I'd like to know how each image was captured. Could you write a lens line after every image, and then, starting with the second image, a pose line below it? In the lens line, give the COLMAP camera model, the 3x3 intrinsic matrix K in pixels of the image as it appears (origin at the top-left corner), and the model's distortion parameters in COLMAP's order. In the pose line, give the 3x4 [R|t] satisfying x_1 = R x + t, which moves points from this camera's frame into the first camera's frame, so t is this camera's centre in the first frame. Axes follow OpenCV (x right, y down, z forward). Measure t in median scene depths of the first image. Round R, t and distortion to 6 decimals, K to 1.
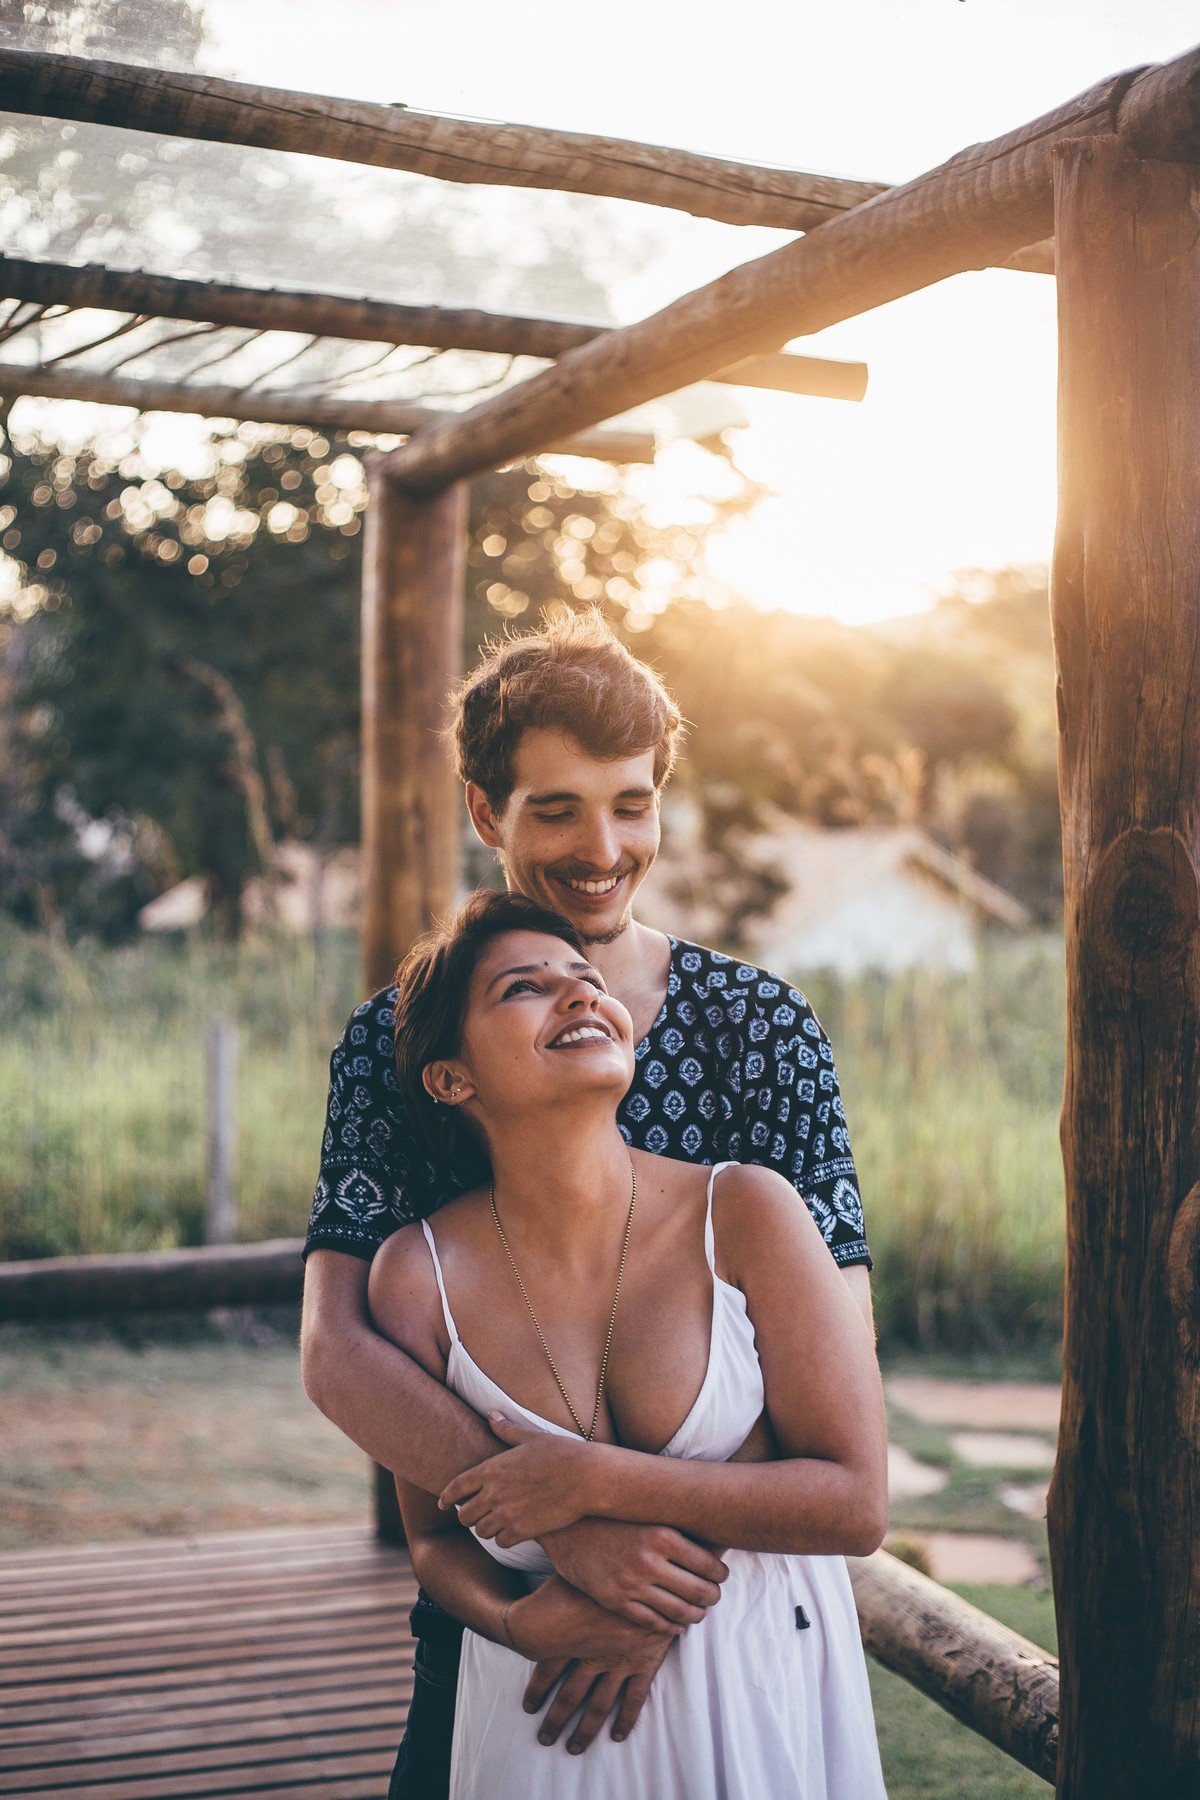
lens RADIAL K [[2629.3, 0, 622.9], [0, 2629.3, 925.5], [0, 0, 1]] dist [-0.040393, -0.340413]
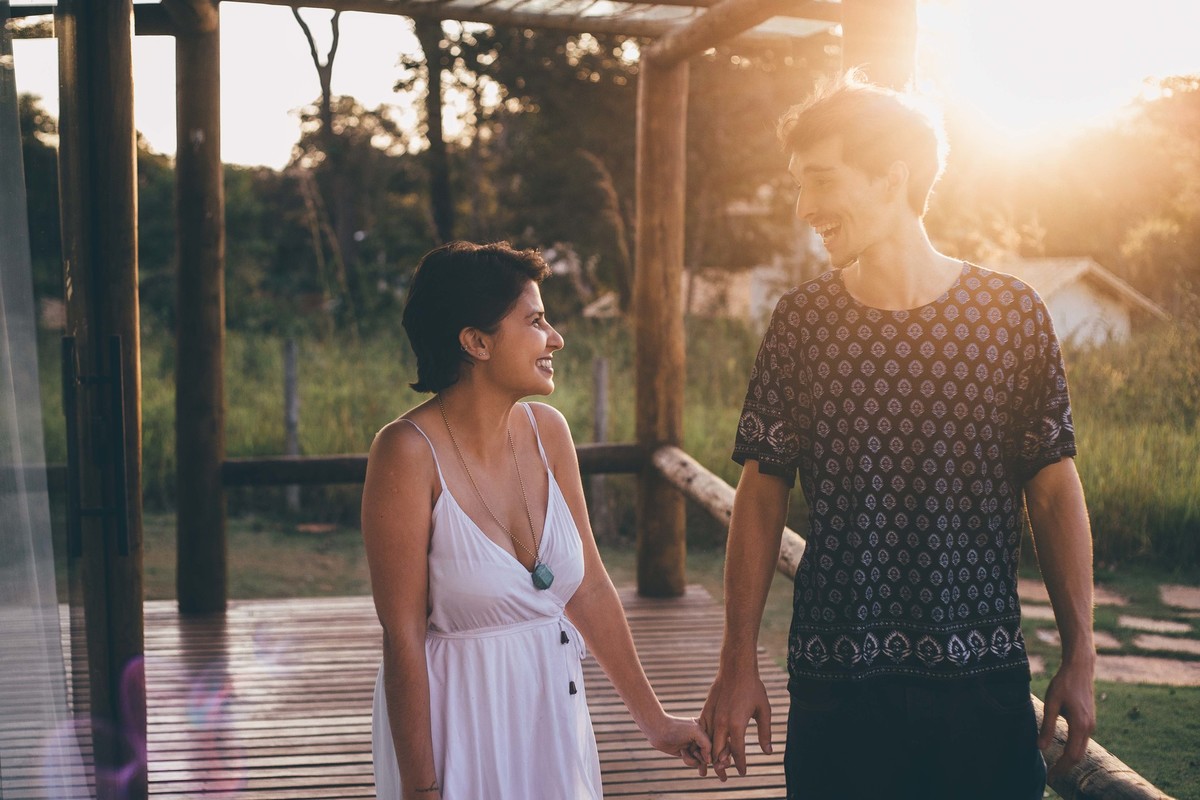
lens RADIAL K [[1781.0, 0, 603.6], [0, 1781.0, 416.4], [0, 0, 1]] dist [-0.101310, -0.049426]
pose [[0.984850, 0.017270, -0.172547, 0.114300], [-0.008214, 0.998557, 0.053062, 0.028220], [0.173215, -0.050841, 0.983571, -0.340154]]
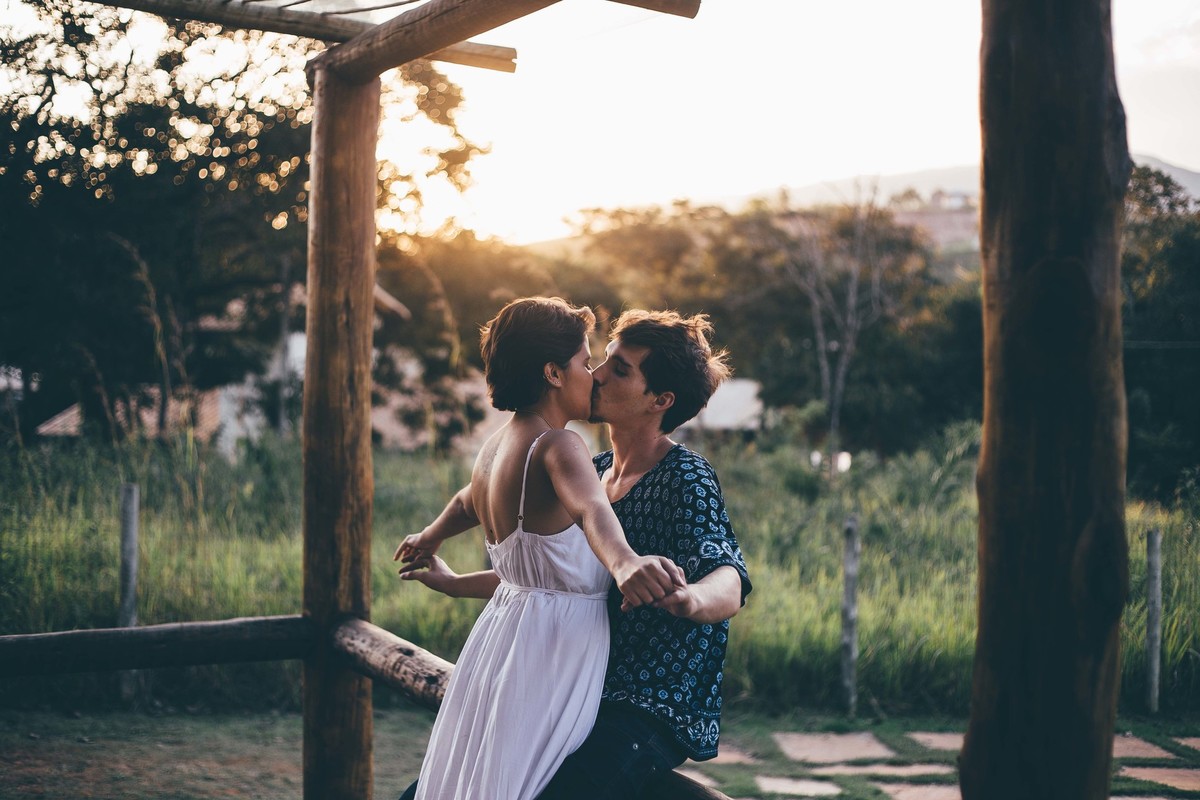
lens RADIAL K [[1740.2, 0, 606.9], [0, 1740.2, 409.5], [0, 0, 1]] dist [-0.078349, -0.173120]
pose [[0.989329, 0.014920, 0.144931, -0.074795], [-0.011784, 0.999678, -0.022472, 0.029971], [-0.145220, 0.020524, 0.989186, 0.070238]]
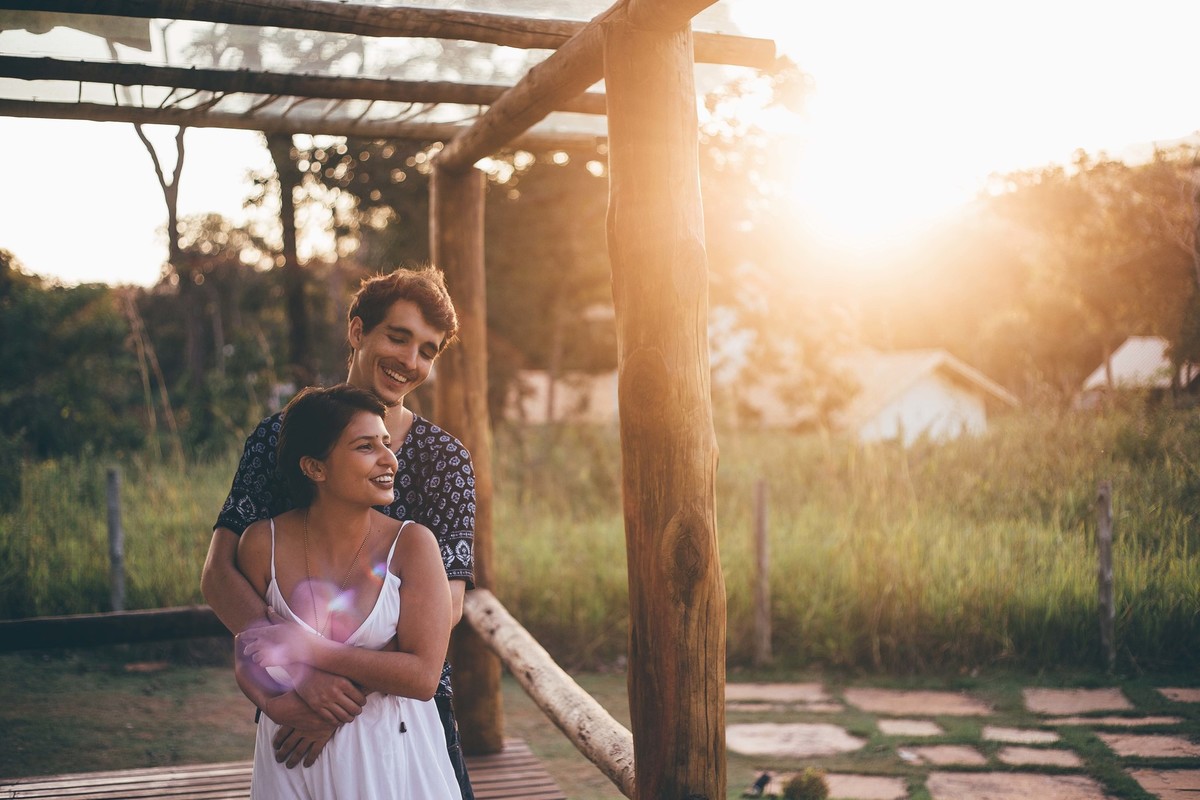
lens RADIAL K [[1740.2, 0, 606.9], [0, 1740.2, 409.5], [0, 0, 1]] dist [-0.078349, -0.173120]
pose [[0.994626, -0.027401, -0.099845, 0.141800], [0.026783, 0.999613, -0.007526, 0.010238], [0.100013, 0.004811, 0.994975, -0.181899]]
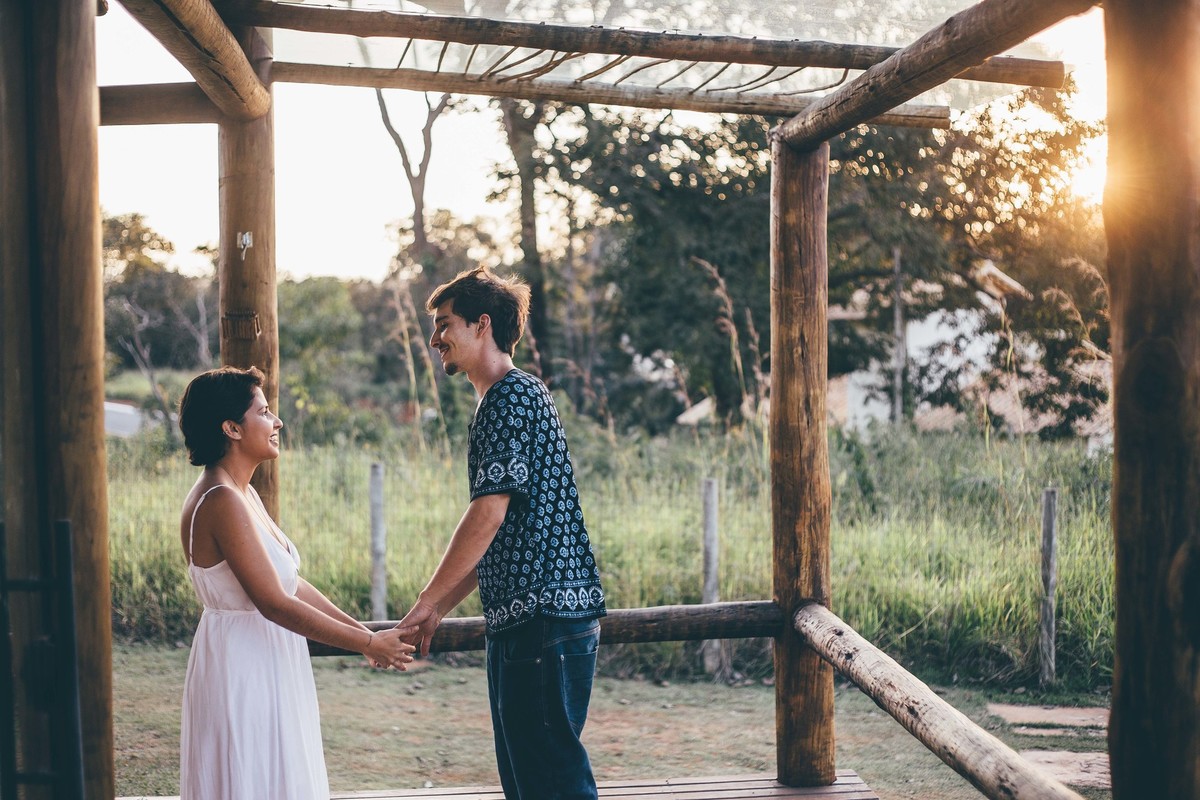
lens RADIAL K [[1740.2, 0, 606.9], [0, 1740.2, 409.5], [0, 0, 1]] dist [-0.078349, -0.173120]
pose [[0.974833, -0.006528, -0.222840, 0.046164], [0.004510, 0.999944, -0.009568, 0.009231], [0.222890, 0.008322, 0.974808, -0.092049]]
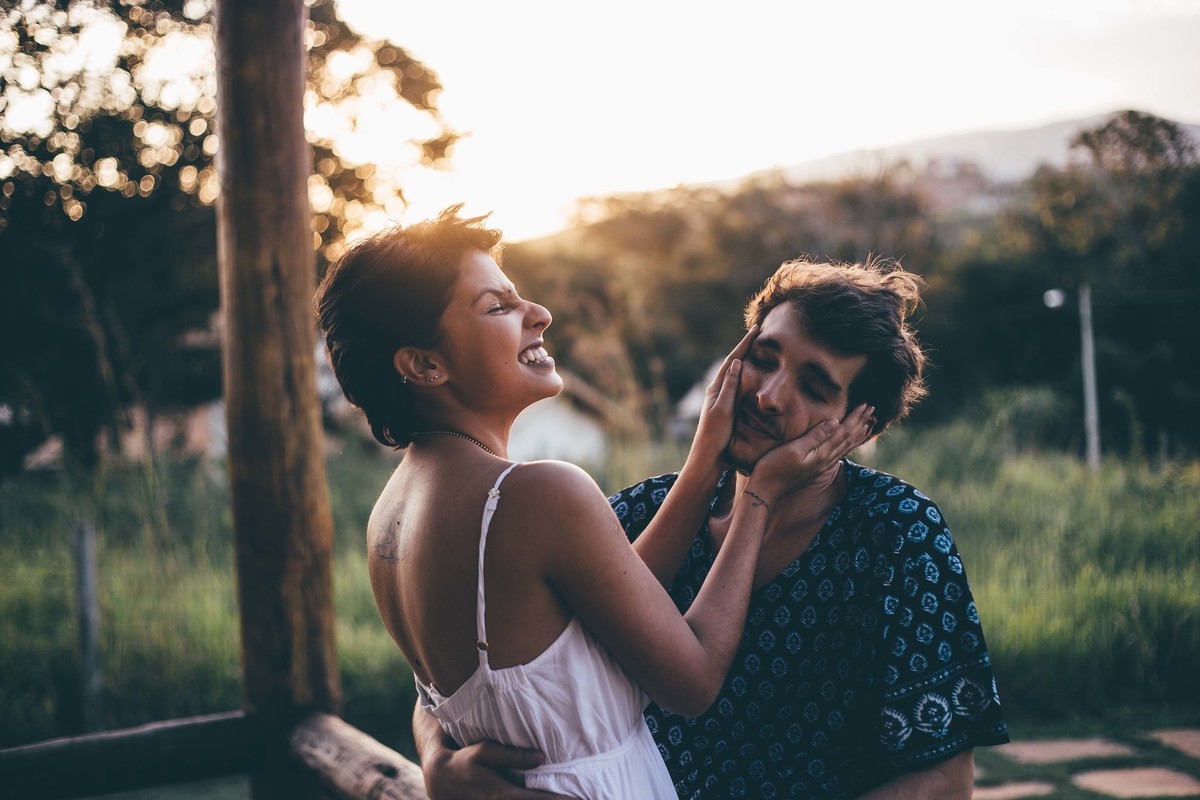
lens RADIAL K [[1747.2, 0, 638.7], [0, 1747.2, 403.7], [0, 0, 1]] dist [-0.058052, -0.065771]
pose [[0.985686, -0.052173, 0.160314, -0.051457], [0.056183, 0.998208, -0.020577, 0.025567], [-0.158953, 0.029290, 0.986852, 0.335254]]
